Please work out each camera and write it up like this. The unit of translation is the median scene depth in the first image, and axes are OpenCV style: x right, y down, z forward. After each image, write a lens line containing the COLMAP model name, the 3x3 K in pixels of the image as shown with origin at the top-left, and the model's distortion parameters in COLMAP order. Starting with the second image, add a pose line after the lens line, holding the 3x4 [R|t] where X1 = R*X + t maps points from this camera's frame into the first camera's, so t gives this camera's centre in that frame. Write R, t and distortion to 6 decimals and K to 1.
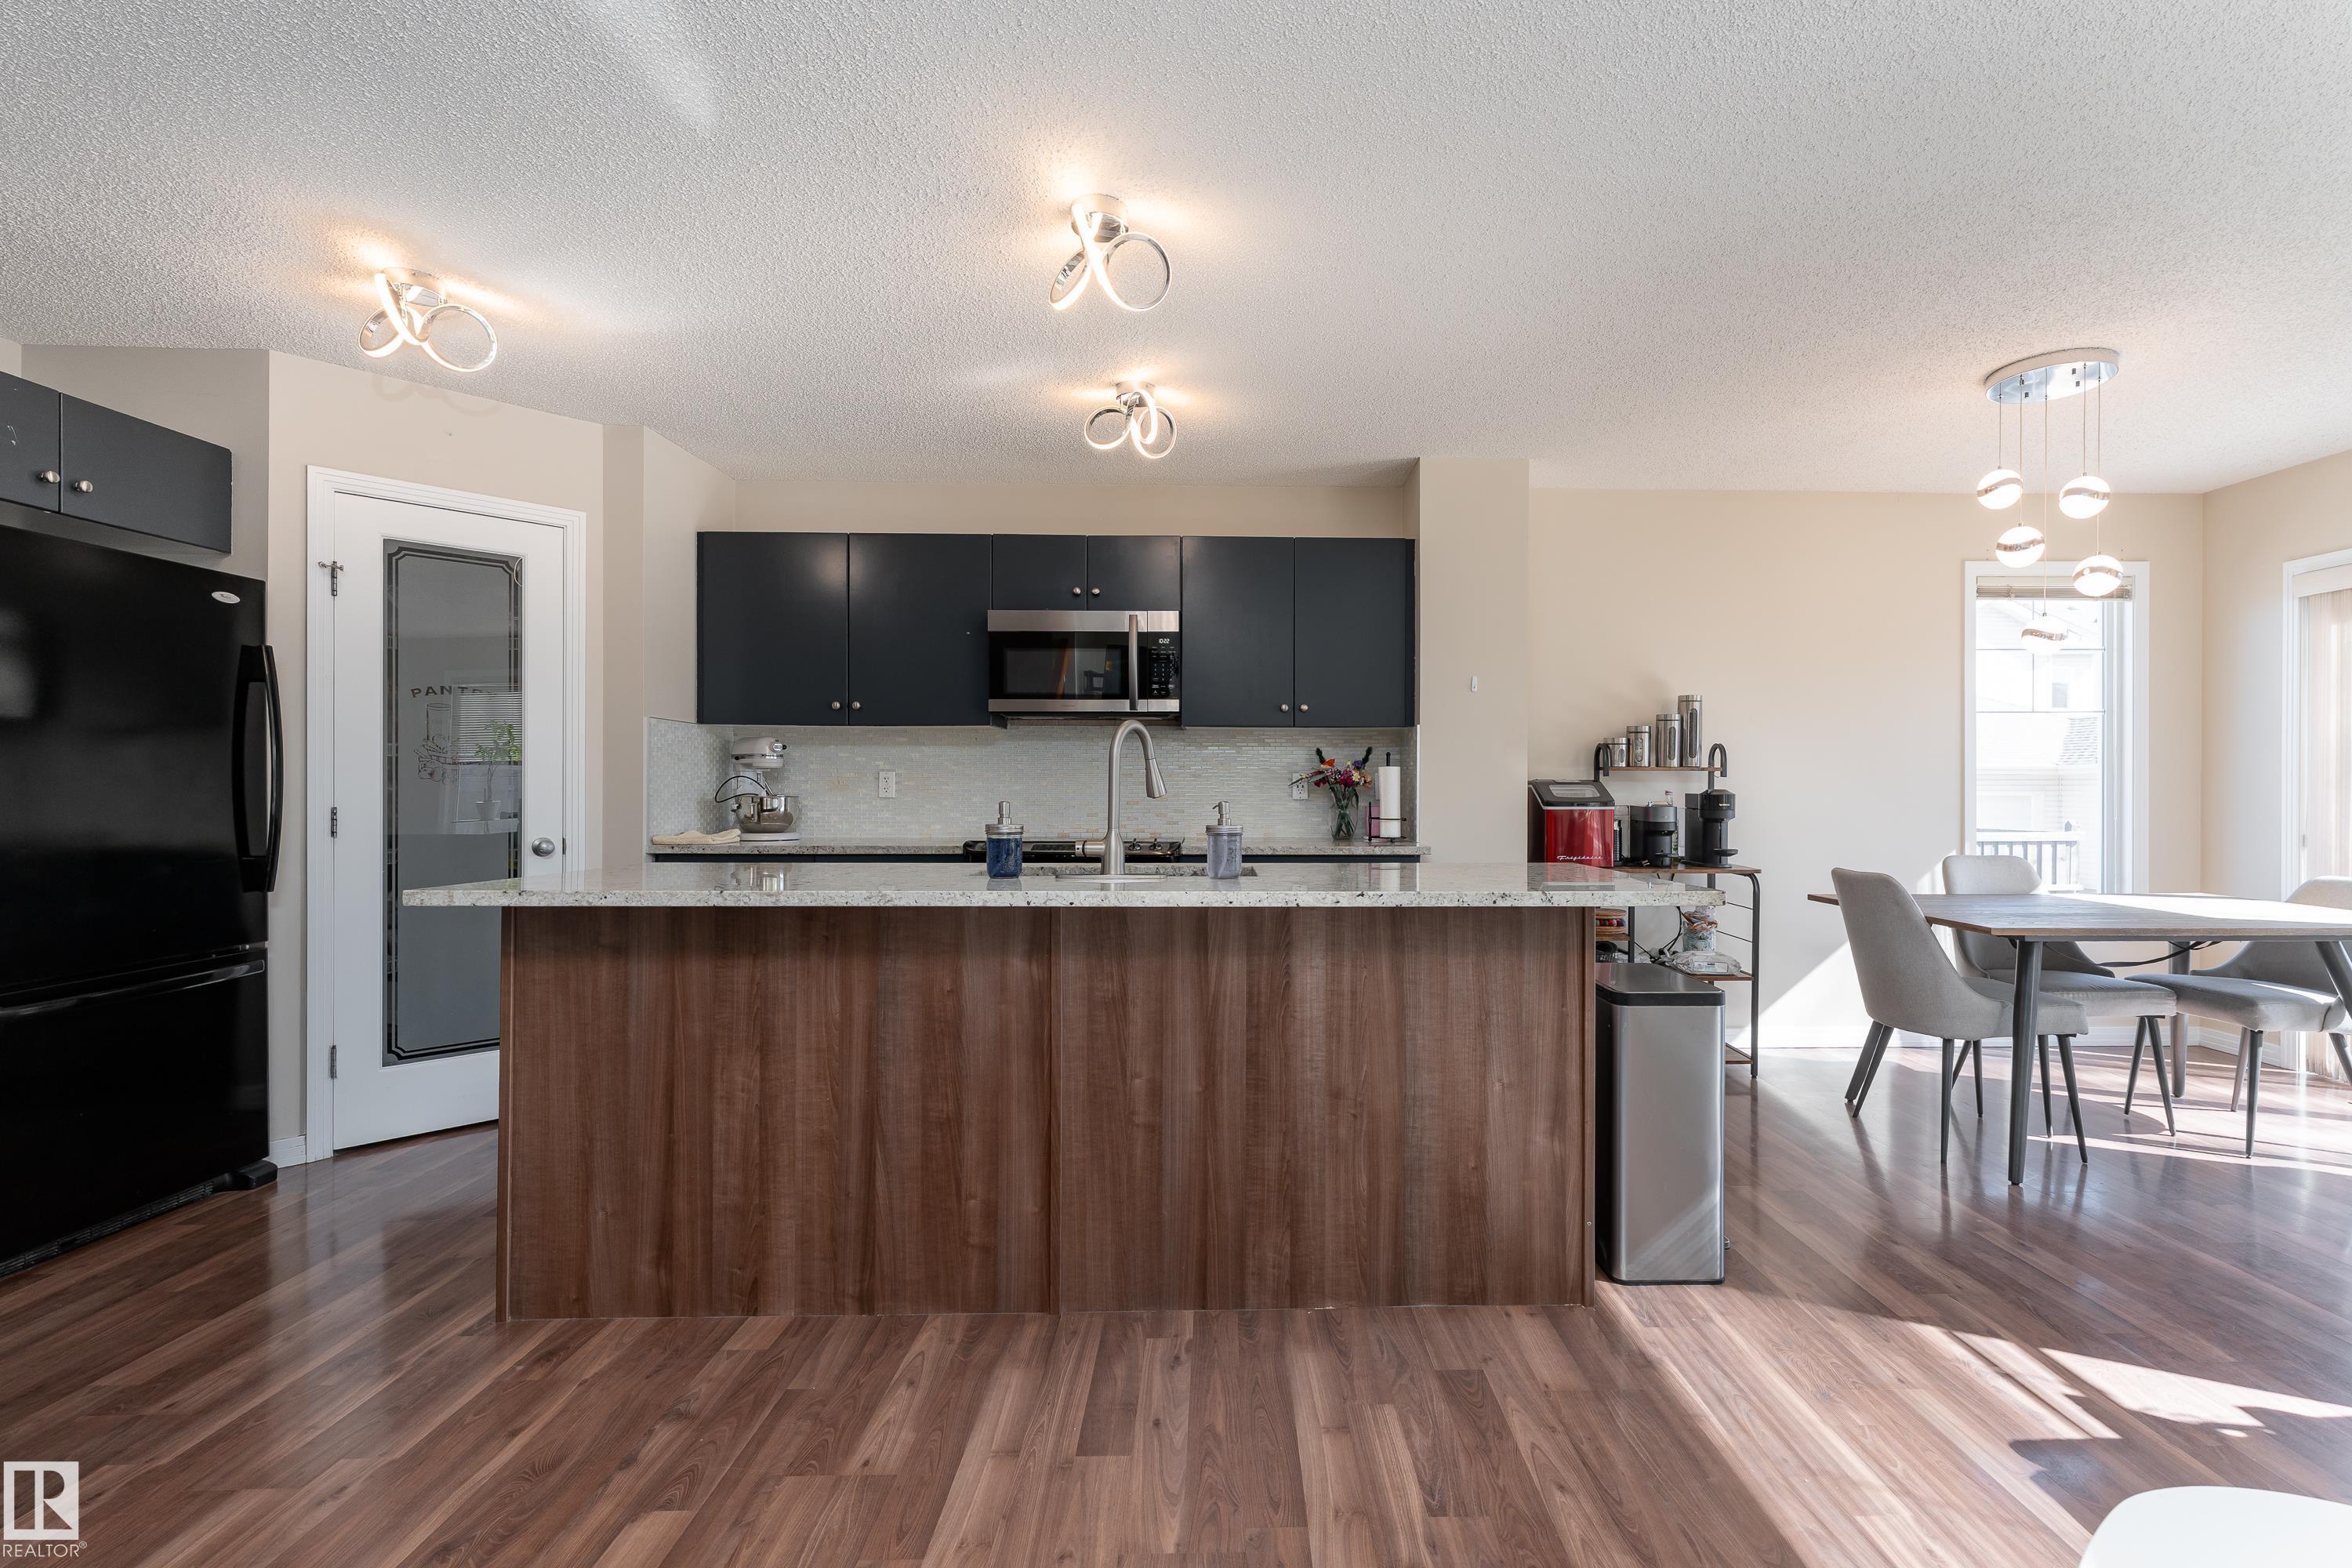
lens RADIAL K [[1050.6, 0, 1249.3], [0, 1050.6, 787.9], [0, 0, 1]] dist [0.000903, 0.000119]
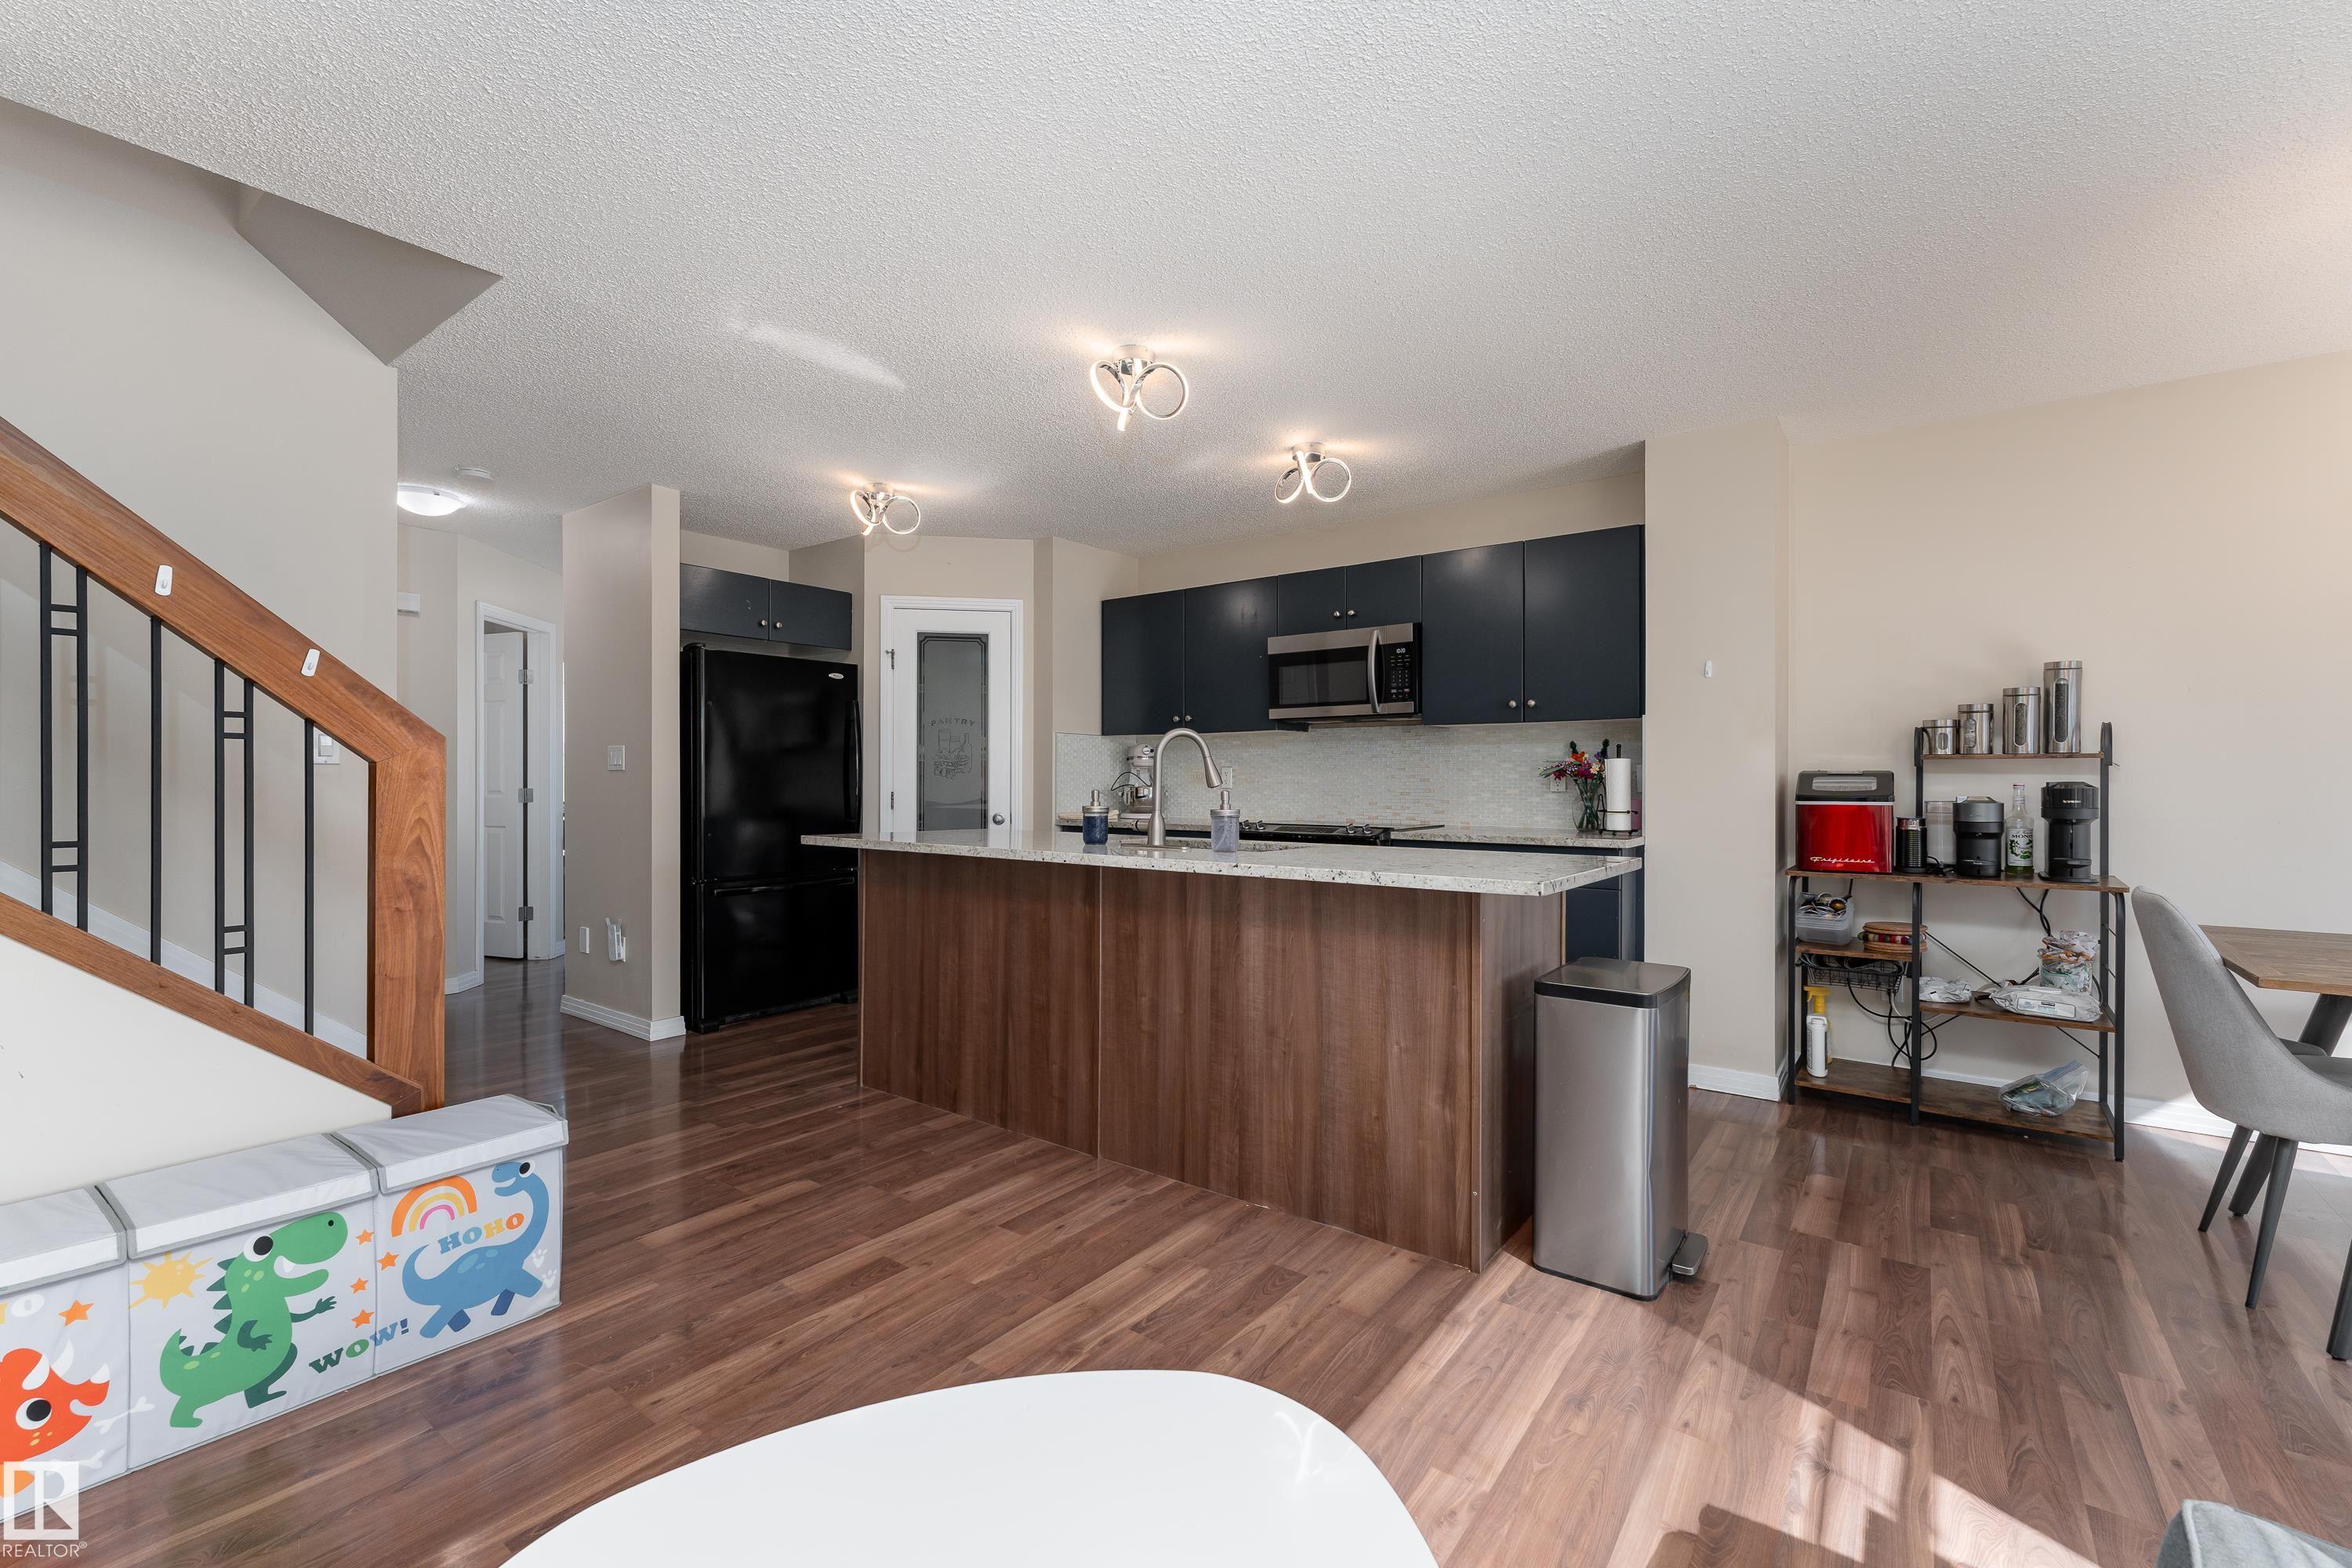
lens RADIAL K [[986.7, 0, 1205.5], [0, 986.7, 778.8], [0, 0, 1]] dist [0.000221, 0.000090]
pose [[0.790076, -0.001989, -0.613006, 0.716943], [0.000242, 0.999996, -0.002933, 0.002217], [0.613009, 0.002169, 0.790073, 0.053109]]
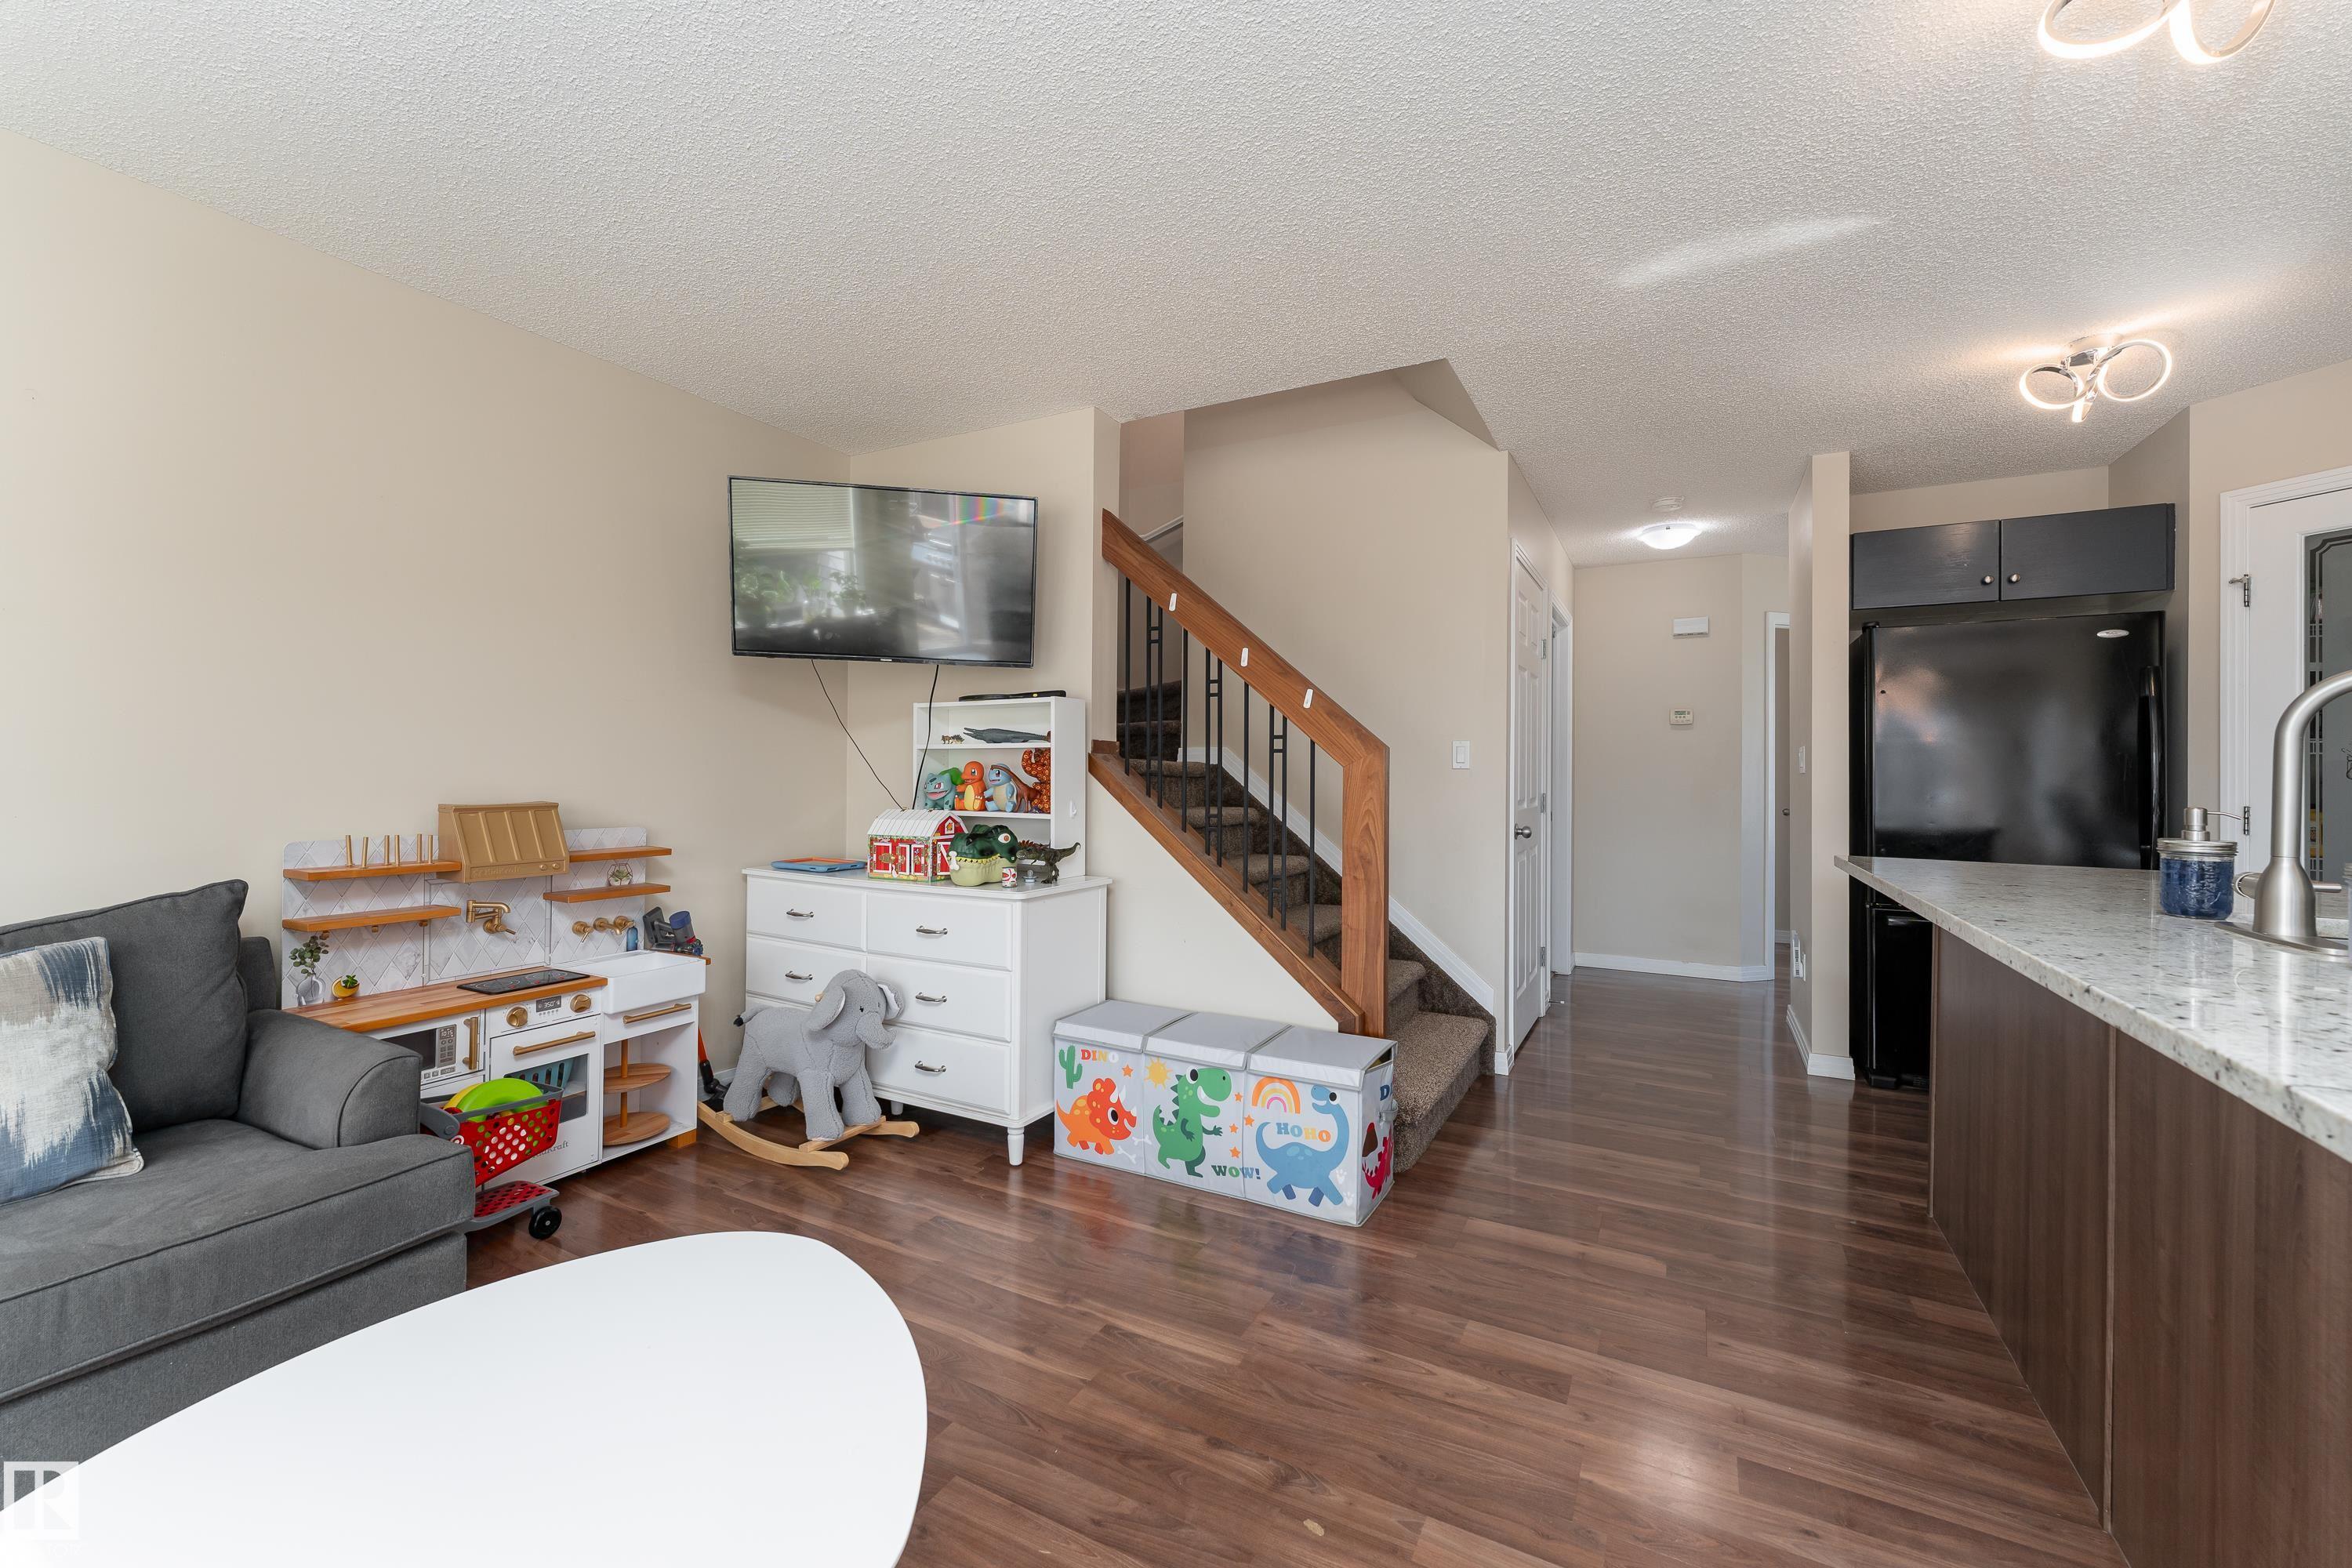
lens RADIAL K [[944.4, 0, 1183.9], [0, 944.4, 768.8], [0, 0, 1]] dist [0.000328, 0.000145]
pose [[-0.507625, -0.013754, -0.861468, 0.673928], [-0.009501, 0.999901, -0.010365, 0.000358], [0.861525, 0.002923, -0.507706, 0.769738]]
